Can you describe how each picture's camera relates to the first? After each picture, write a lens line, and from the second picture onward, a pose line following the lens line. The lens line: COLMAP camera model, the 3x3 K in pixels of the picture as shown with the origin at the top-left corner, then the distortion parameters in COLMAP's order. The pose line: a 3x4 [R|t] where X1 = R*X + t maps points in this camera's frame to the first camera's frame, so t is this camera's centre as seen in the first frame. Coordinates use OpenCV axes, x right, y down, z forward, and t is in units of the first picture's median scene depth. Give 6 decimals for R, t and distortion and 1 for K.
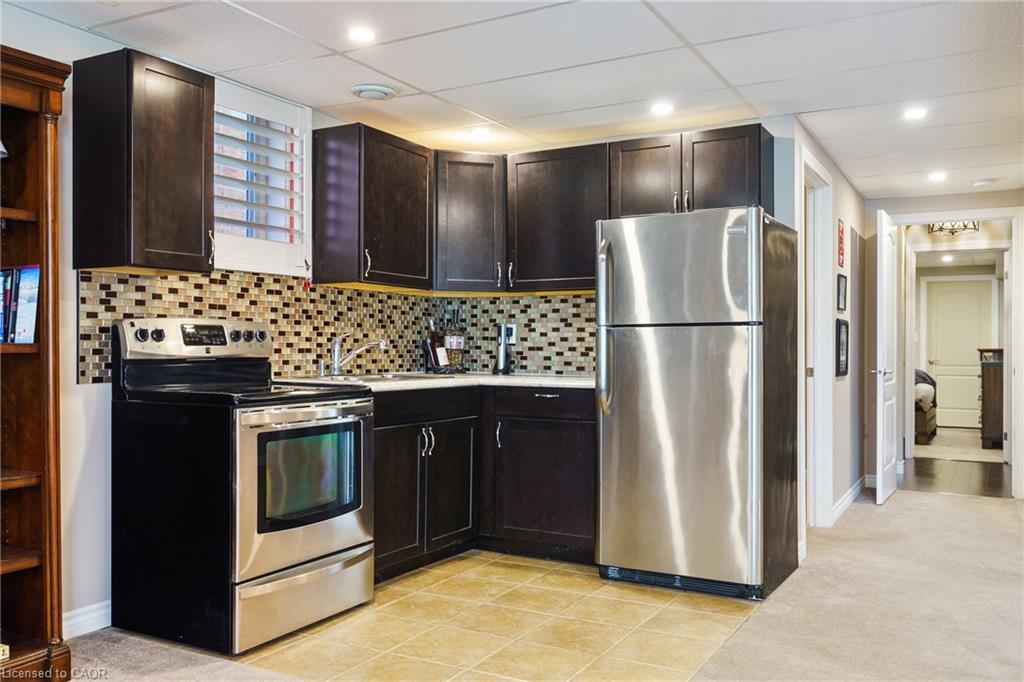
lens RADIAL K [[870.9, 0, 511.1], [0, 870.9, 347.2], [0, 0, 1]] dist [0.001883, 0.000278]
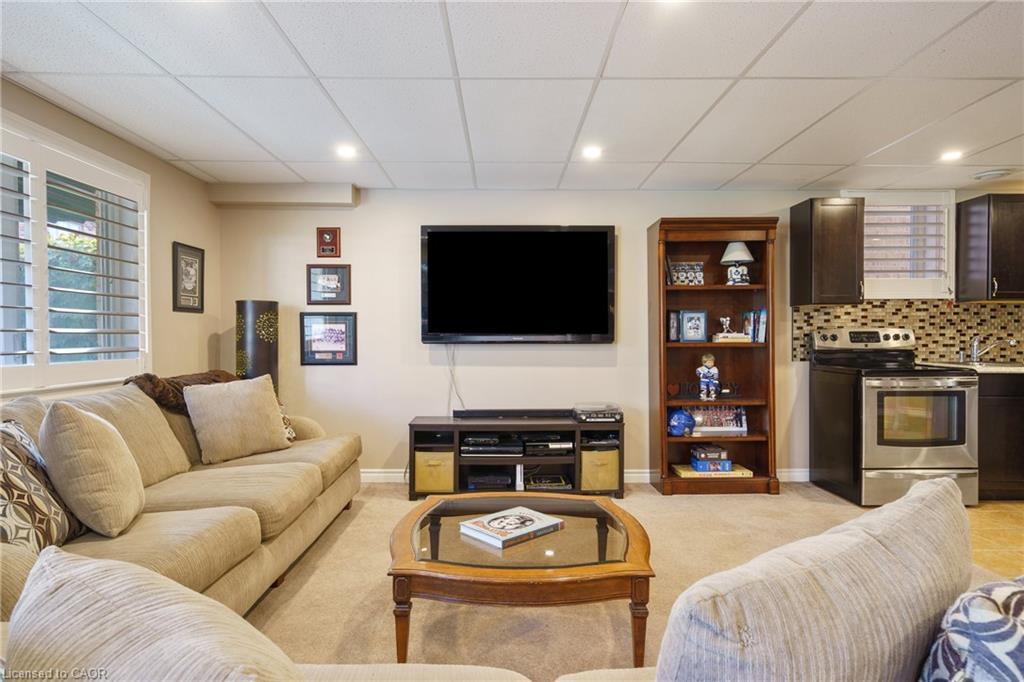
lens RADIAL K [[541.2, 0, 505.9], [0, 541.2, 352.6], [0, 0, 1]] dist [0.000391, 0.000440]
pose [[0.483357, 0.018768, -0.875222, 0.276664], [0.003189, 0.999726, 0.023199, -0.009838], [0.875417, -0.014005, 0.483165, -0.205892]]
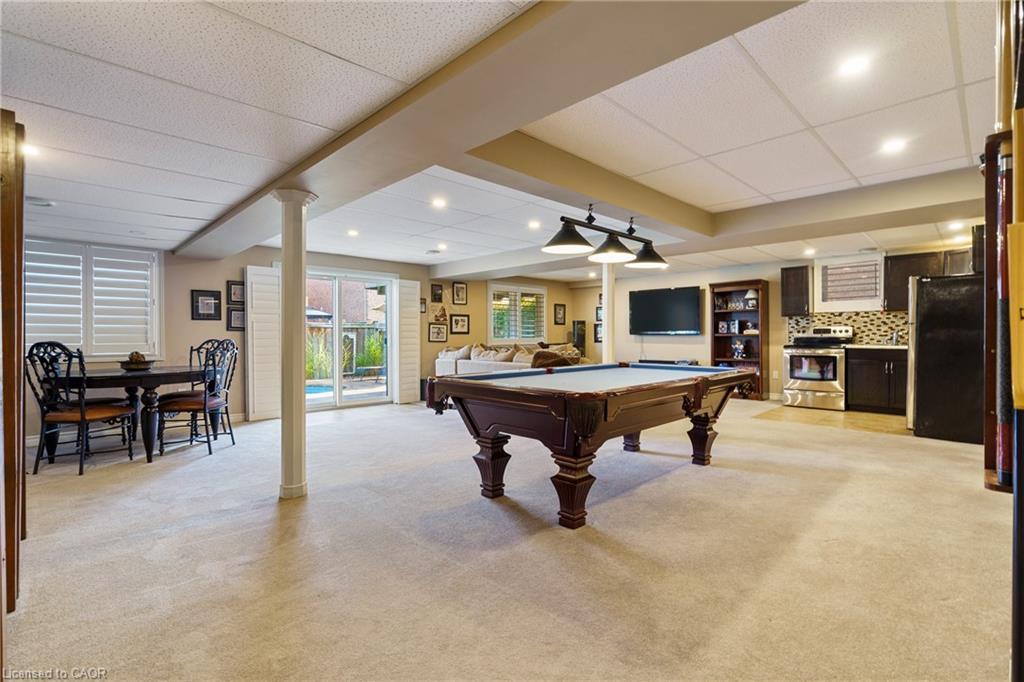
lens RADIAL K [[498.7, 0, 512.8], [0, 498.7, 342.8], [0, 0, 1]] dist [0.009472, 0.000011]
pose [[-0.283993, 0.008844, -0.958785, 2.043525], [-0.001147, 0.999954, 0.009564, 0.015915], [0.958826, 0.003816, -0.283970, 0.343416]]
